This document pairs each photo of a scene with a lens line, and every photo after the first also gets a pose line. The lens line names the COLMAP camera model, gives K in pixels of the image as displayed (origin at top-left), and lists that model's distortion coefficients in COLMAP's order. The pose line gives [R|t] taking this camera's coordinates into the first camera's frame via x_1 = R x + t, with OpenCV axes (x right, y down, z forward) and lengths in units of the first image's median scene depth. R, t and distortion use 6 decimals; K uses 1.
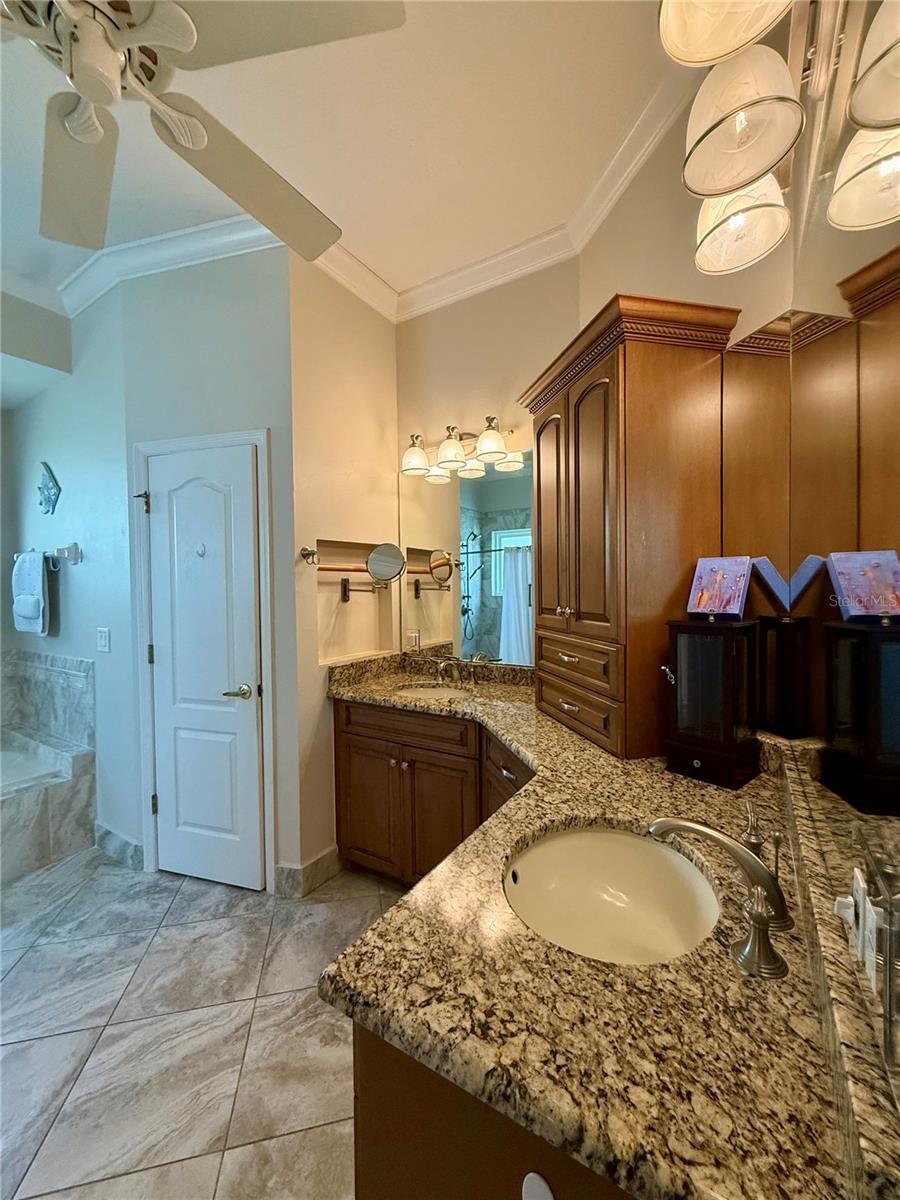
lens RADIAL K [[476.5, 0, 446.8], [0, 476.5, 597.6], [0, 0, 1]] dist [0.000614, 0.000015]
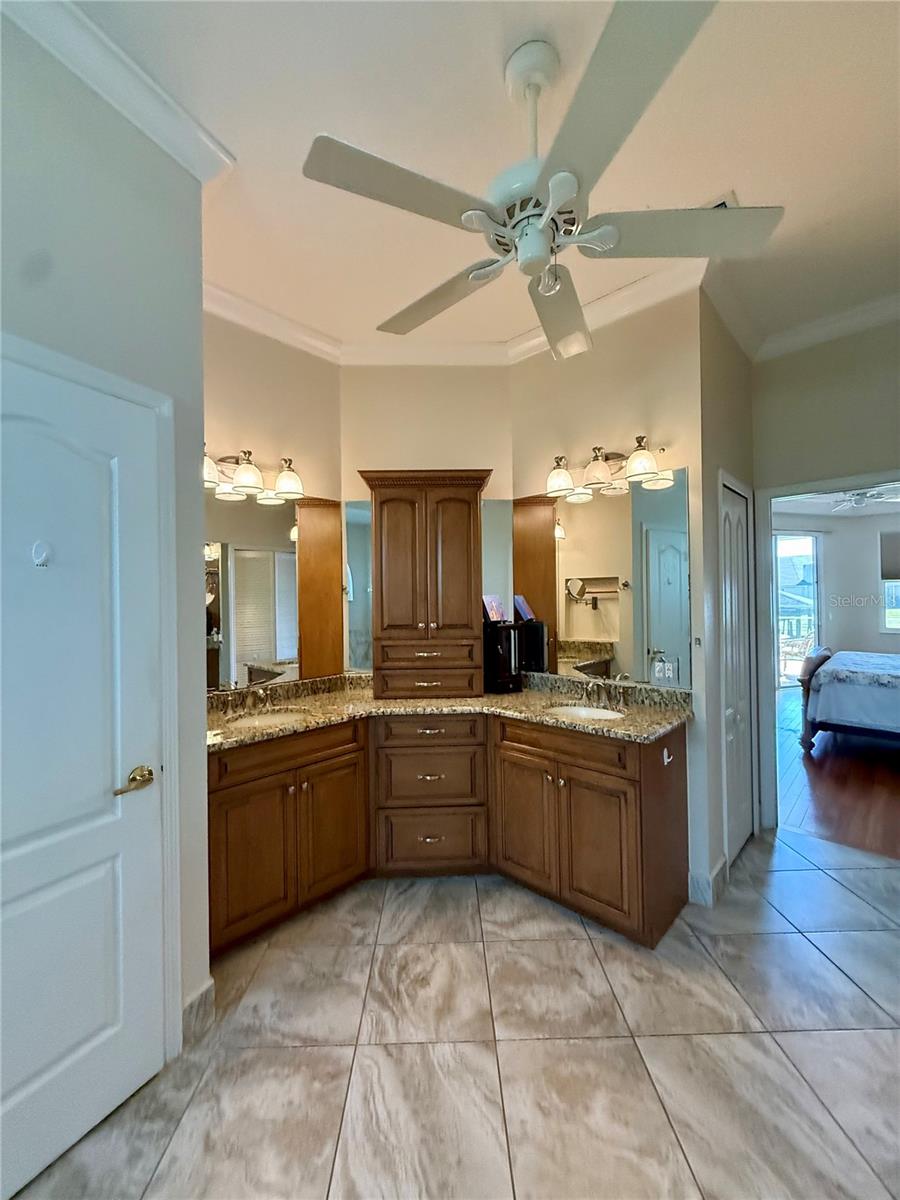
lens RADIAL K [[476.5, 0, 446.8], [0, 476.5, 597.6], [0, 0, 1]] dist [0.000614, 0.000015]
pose [[0.199427, 0.016530, 0.979773, -1.408554], [0.034102, 0.999135, -0.023798, -0.028127], [-0.979319, 0.038158, 0.198690, 0.643502]]
